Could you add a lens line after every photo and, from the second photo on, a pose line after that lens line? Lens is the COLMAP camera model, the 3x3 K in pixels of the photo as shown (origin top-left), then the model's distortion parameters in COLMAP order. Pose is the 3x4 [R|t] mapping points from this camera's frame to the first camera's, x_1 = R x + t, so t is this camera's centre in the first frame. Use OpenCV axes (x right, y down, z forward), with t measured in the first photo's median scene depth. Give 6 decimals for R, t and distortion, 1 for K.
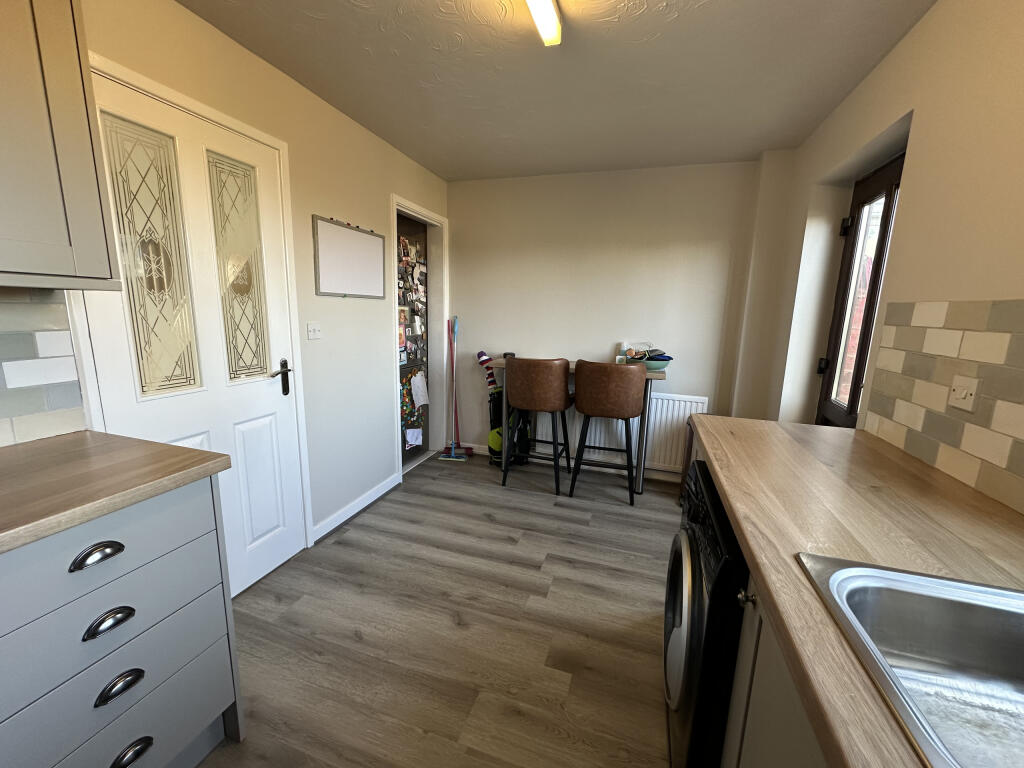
lens RADIAL K [[410.6, 0, 514.0], [0, 410.6, 384.8], [0, 0, 1]] dist [0.000638, 0.000065]
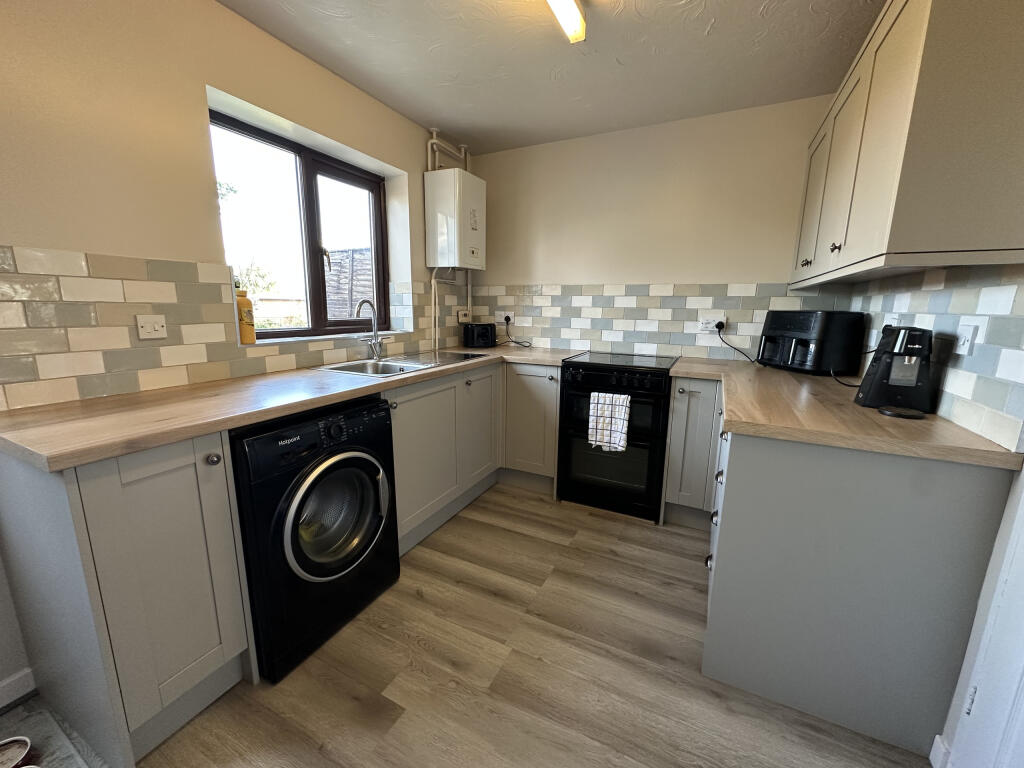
lens RADIAL K [[410.6, 0, 514.7], [0, 410.6, 384.5], [0, 0, 1]] dist [0.000638, 0.000065]
pose [[-0.988407, -0.068104, 0.135698, -0.249755], [-0.012814, 0.927984, 0.372401, -0.272567], [-0.151287, 0.366344, -0.918098, 1.790934]]
